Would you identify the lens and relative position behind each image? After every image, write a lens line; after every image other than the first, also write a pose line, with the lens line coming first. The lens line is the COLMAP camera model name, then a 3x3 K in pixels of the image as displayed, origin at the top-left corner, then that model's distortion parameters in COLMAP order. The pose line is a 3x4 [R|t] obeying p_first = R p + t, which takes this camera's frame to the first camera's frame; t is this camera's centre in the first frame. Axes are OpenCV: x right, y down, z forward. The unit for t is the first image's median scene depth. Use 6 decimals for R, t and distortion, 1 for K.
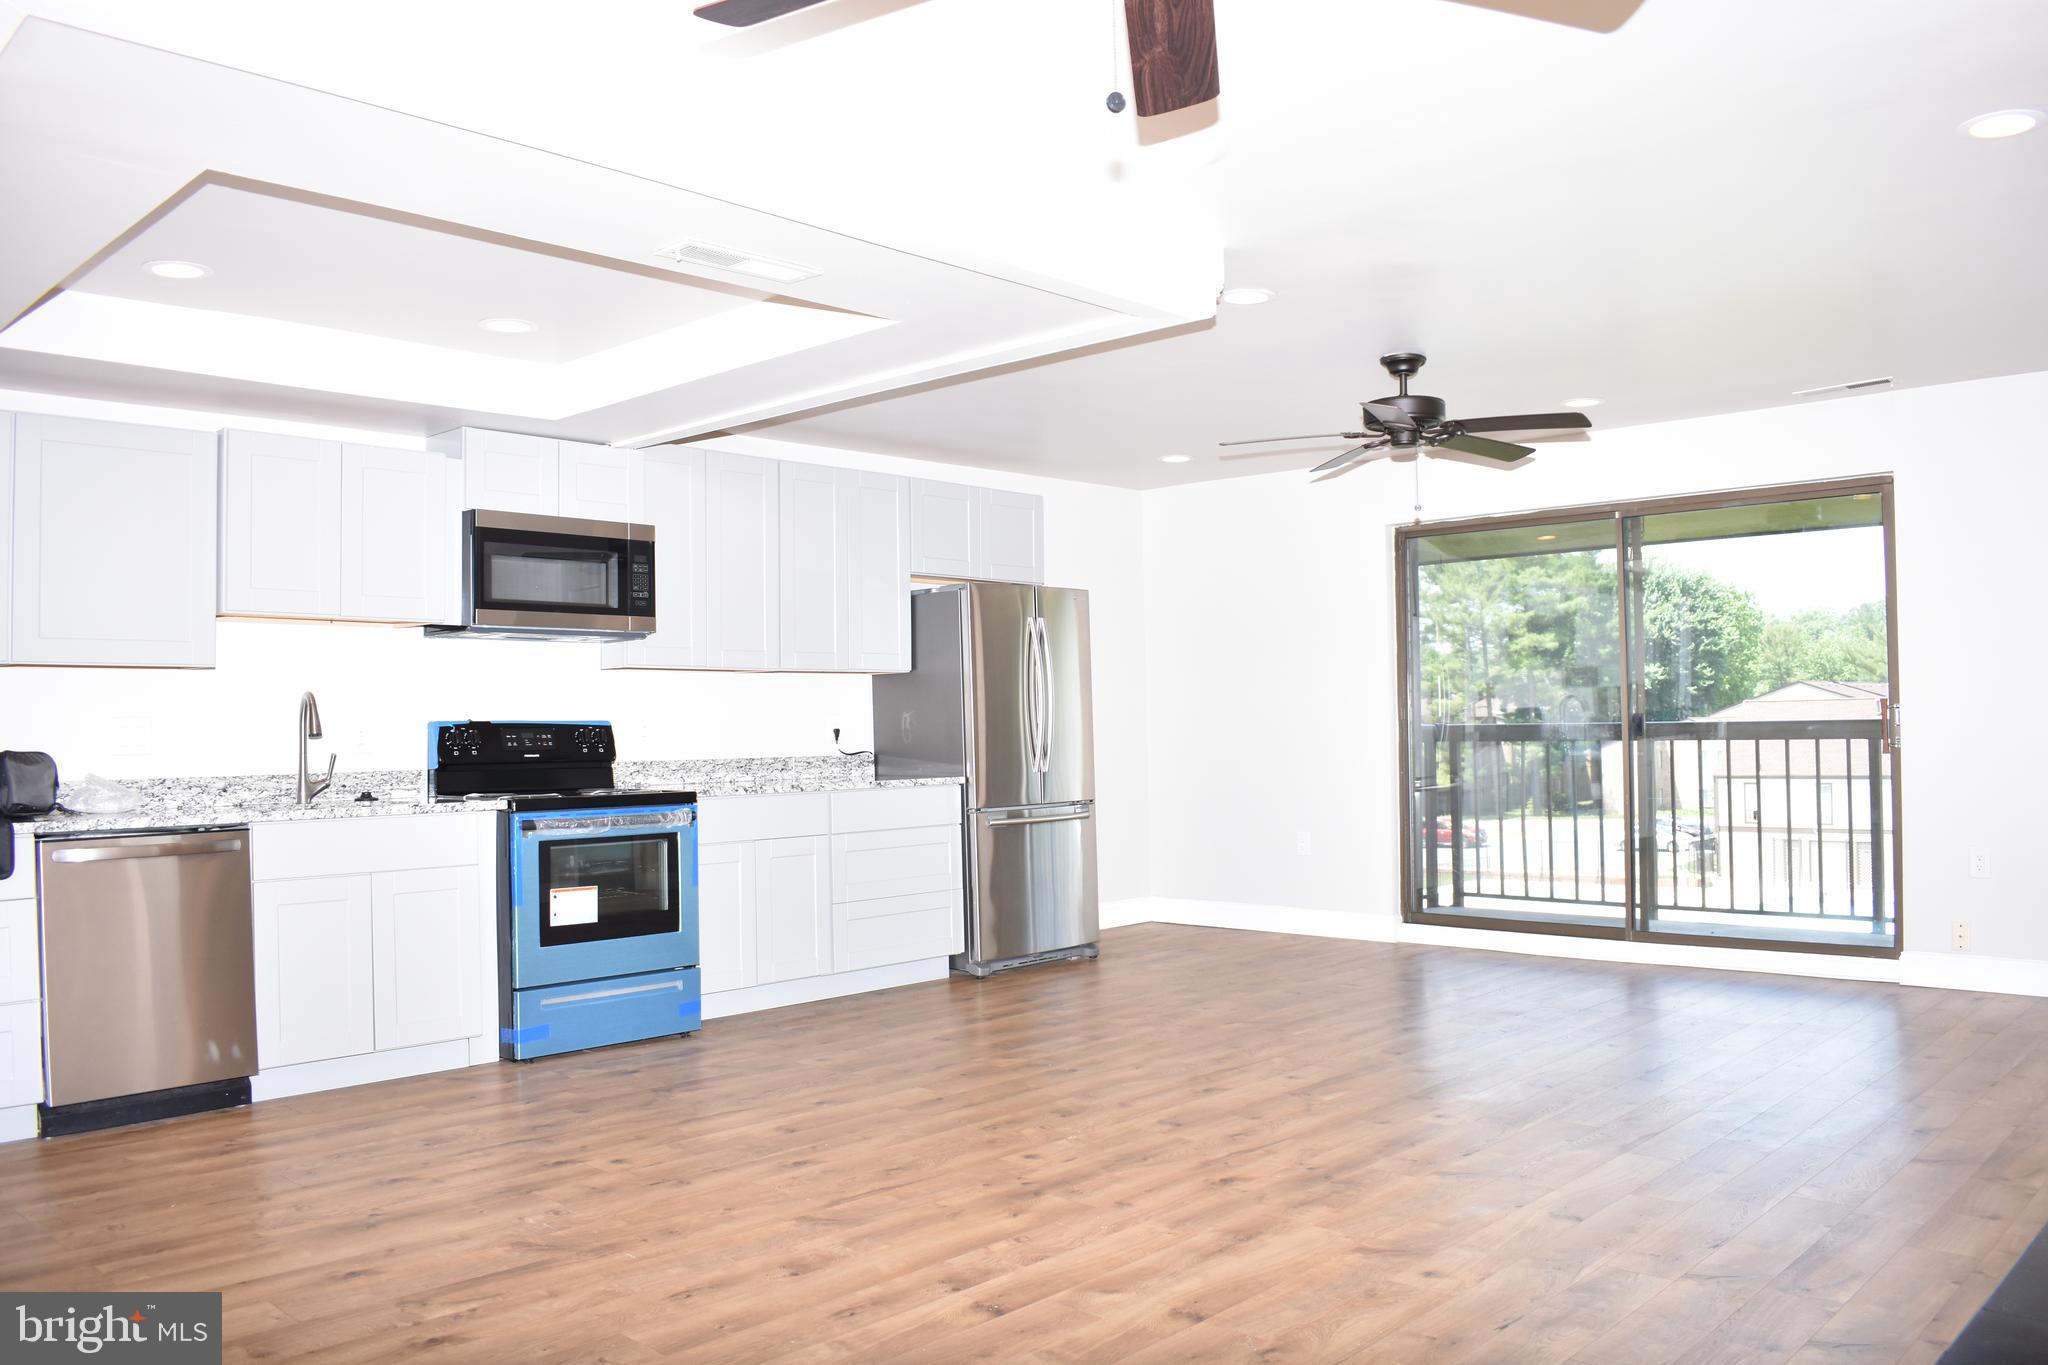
lens RADIAL K [[1606.9, 0, 1079.3], [0, 1606.9, 715.9], [0, 0, 1]] dist [-0.096240, 0.019571]
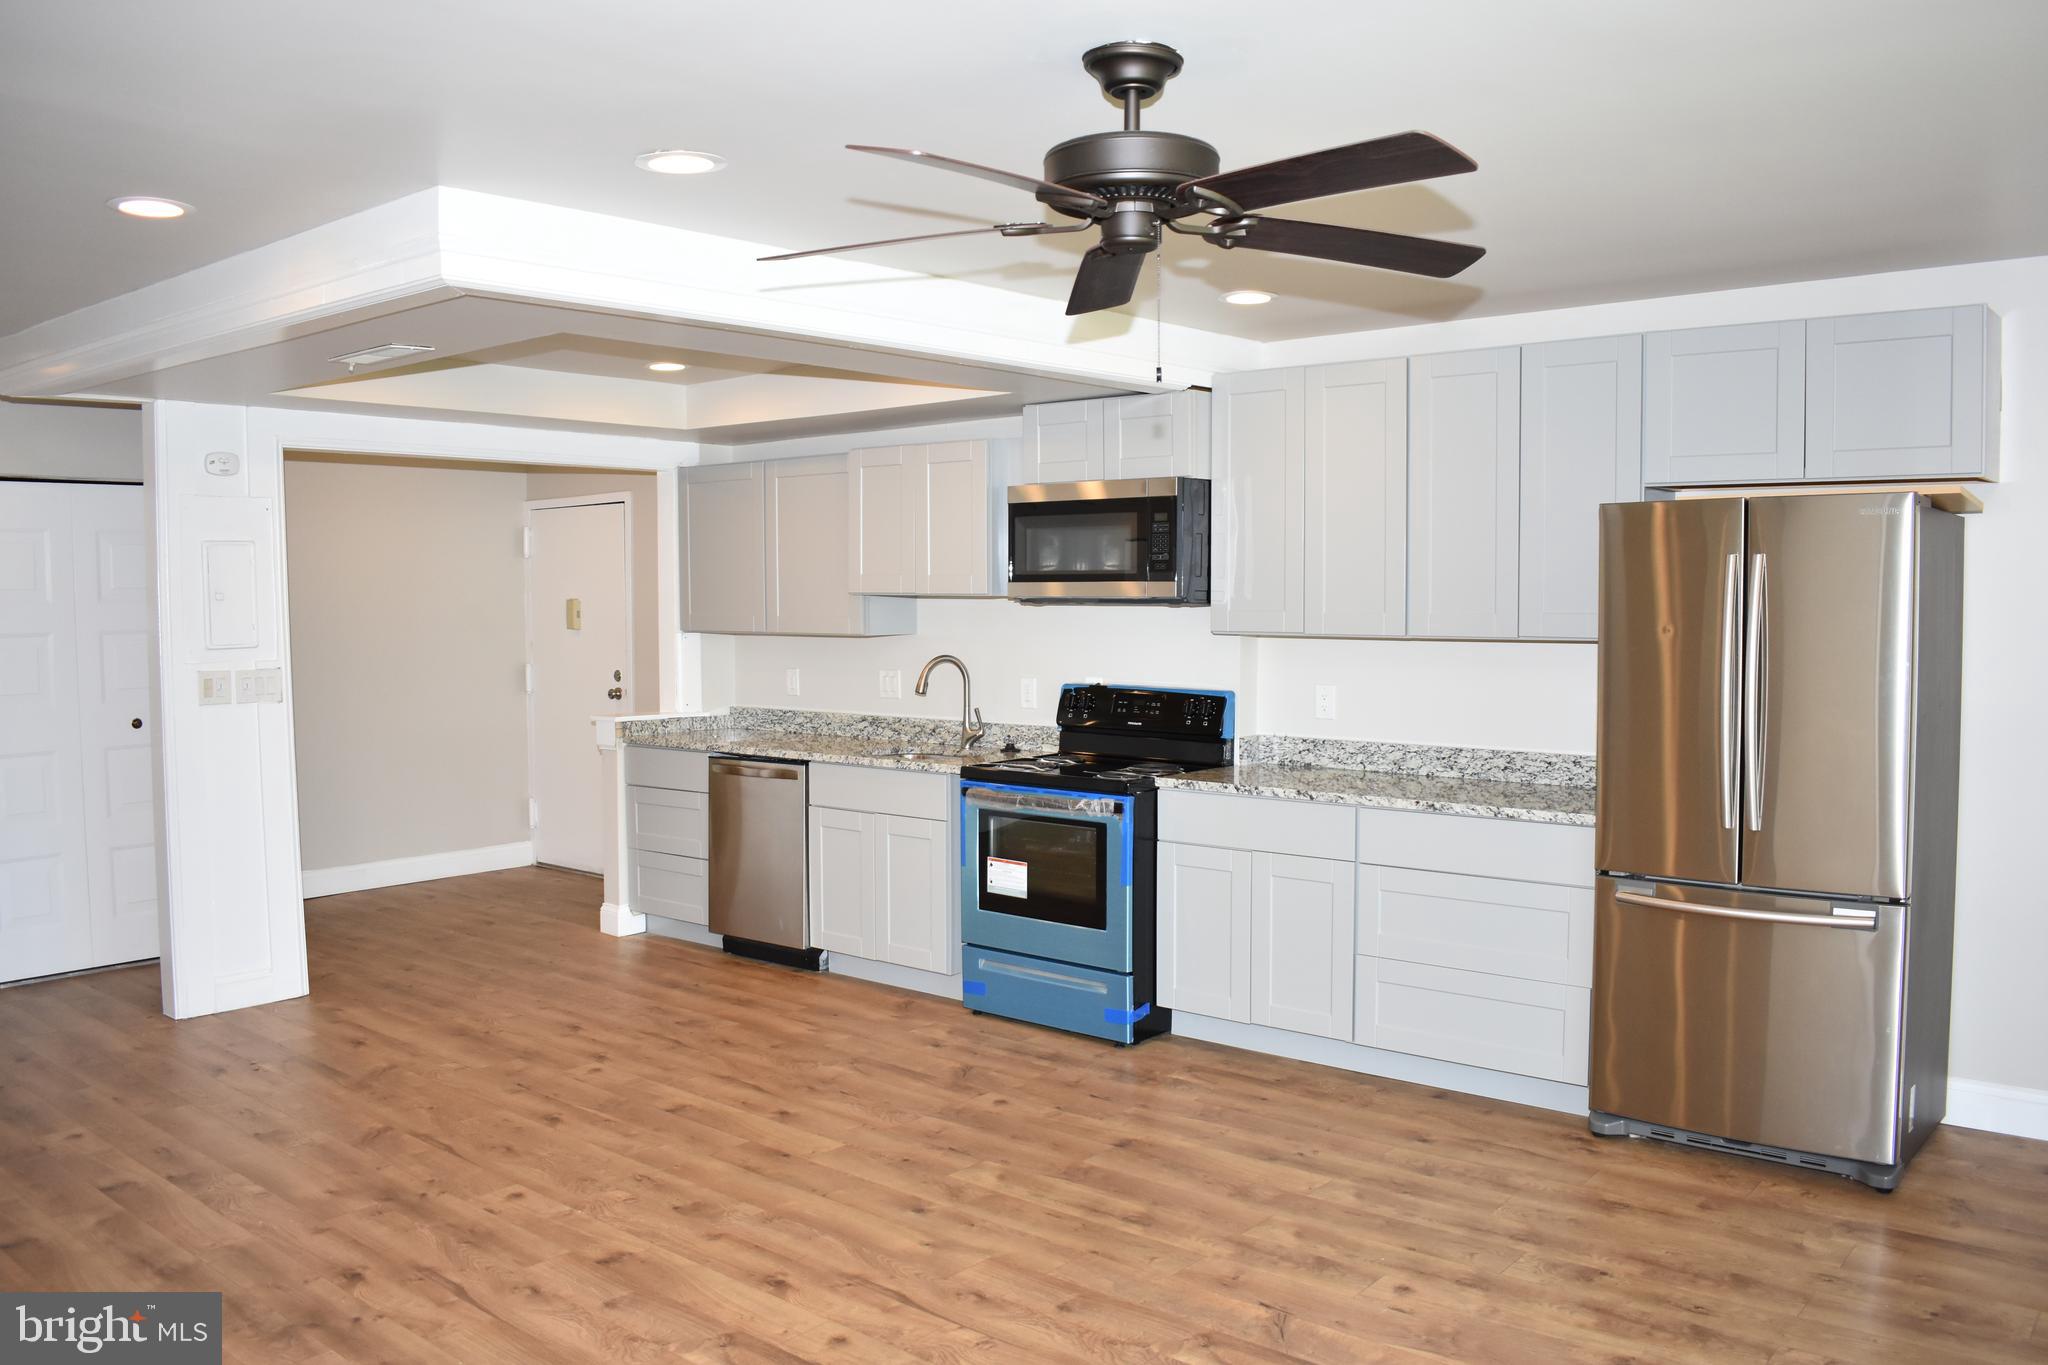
lens RADIAL K [[1606.9, 0, 976.7], [0, 1606.9, 664.6], [0, 0, 1]] dist [-0.096240, 0.019571]
pose [[0.017190, 0.057015, -0.998225, 0.853718], [0.008437, 0.998329, 0.057166, -0.091493], [0.999817, -0.009405, 0.016680, 1.187296]]
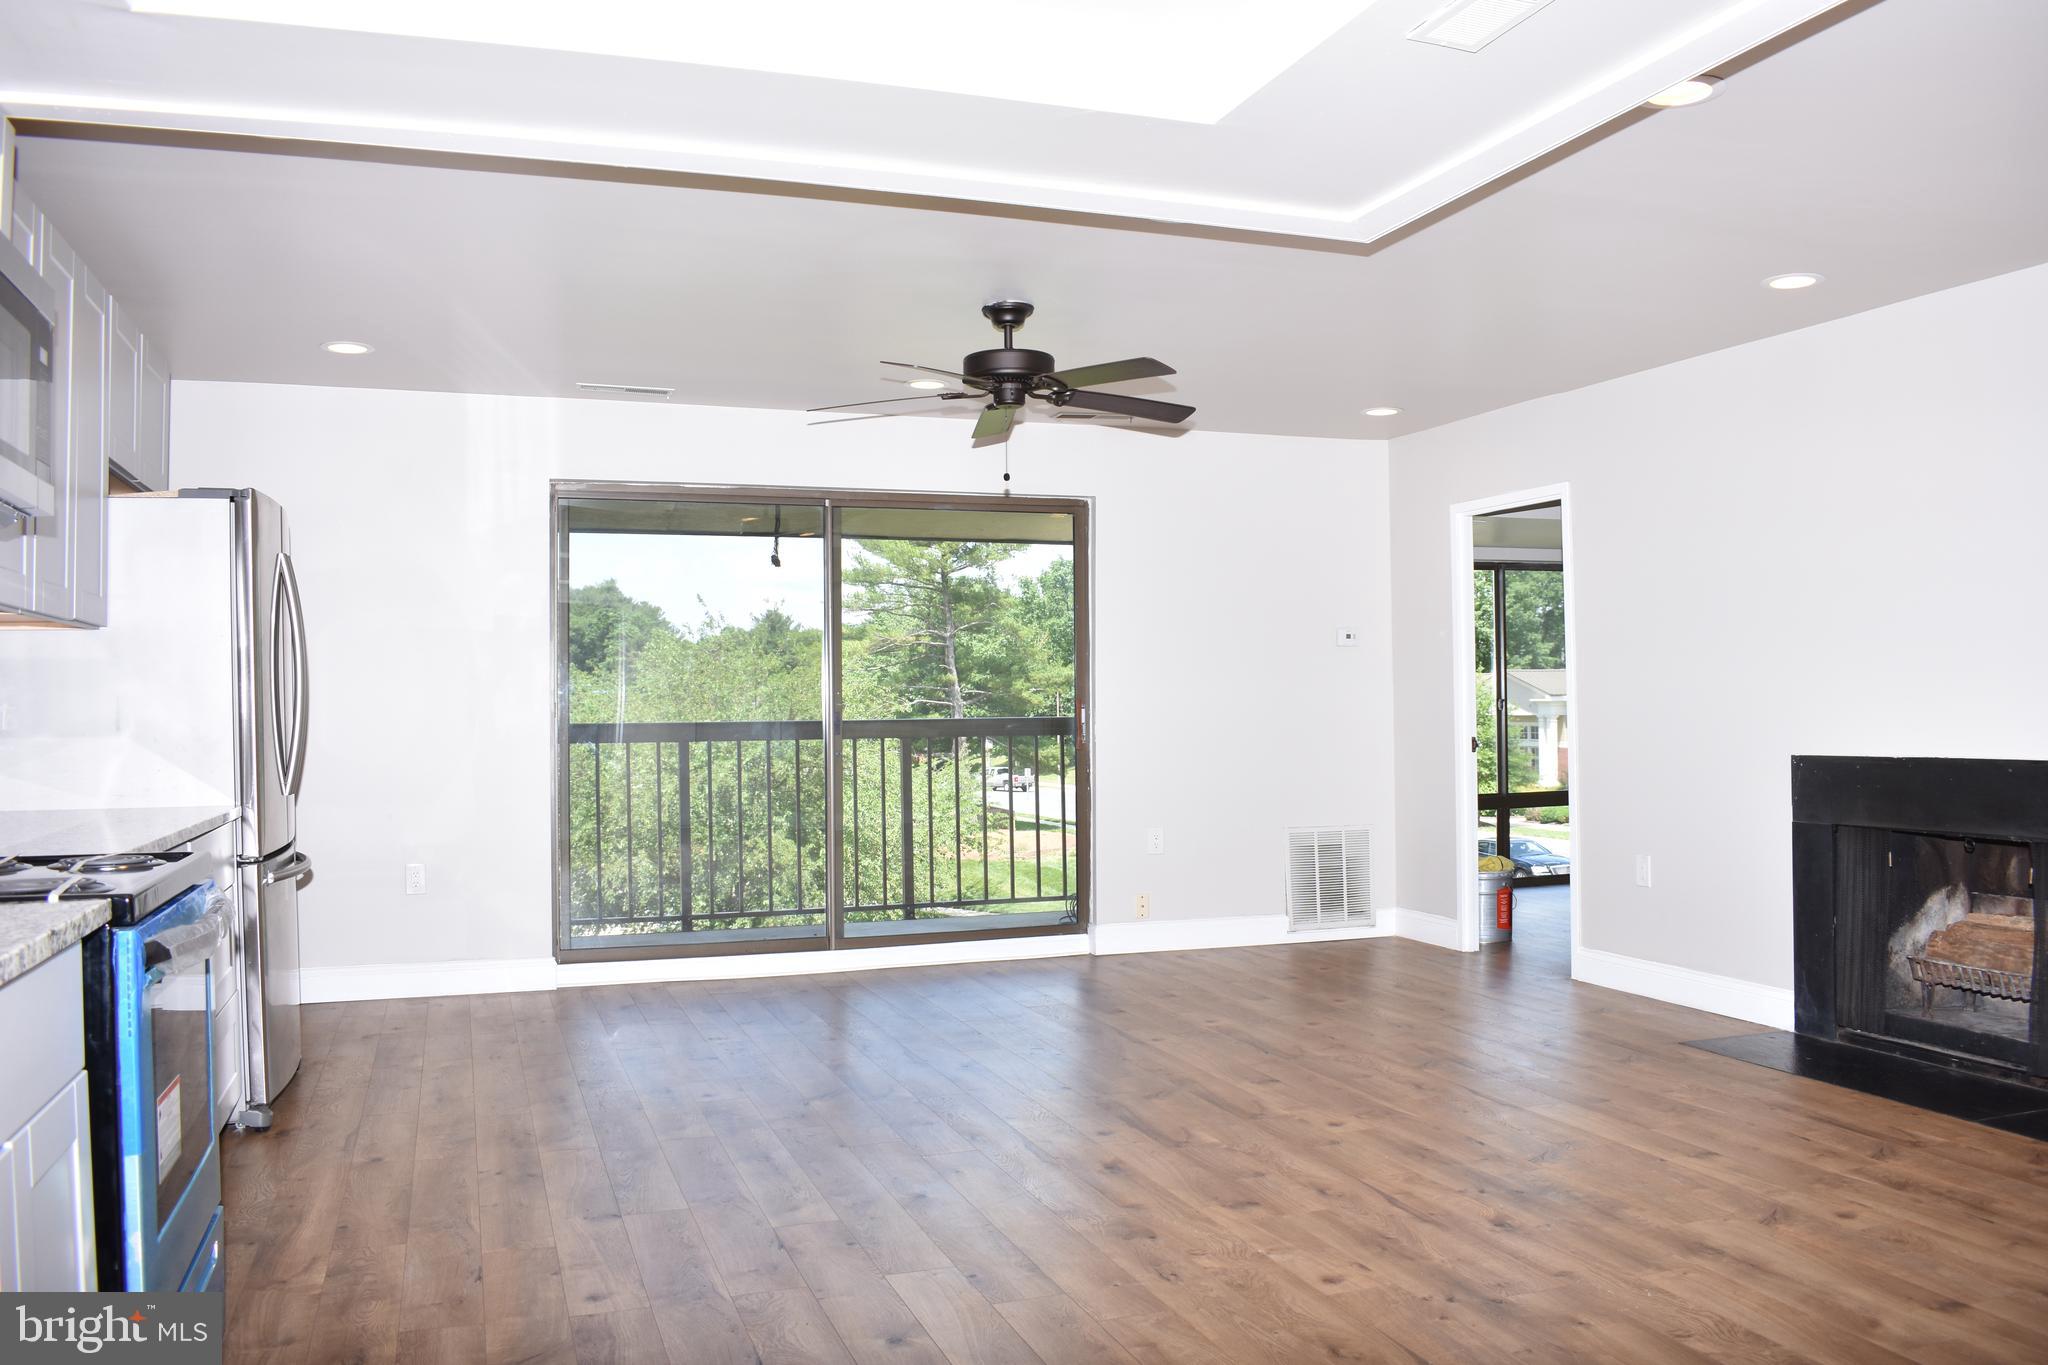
lens RADIAL K [[1606.9, 0, 1007.5], [0, 1606.9, 696.9], [0, 0, 1]] dist [-0.096240, 0.019571]
pose [[0.472910, 0.013448, 0.881008, -0.723861], [0.001642, 0.999868, -0.016144, 0.009019], [-0.881109, 0.009081, 0.472825, 0.728197]]
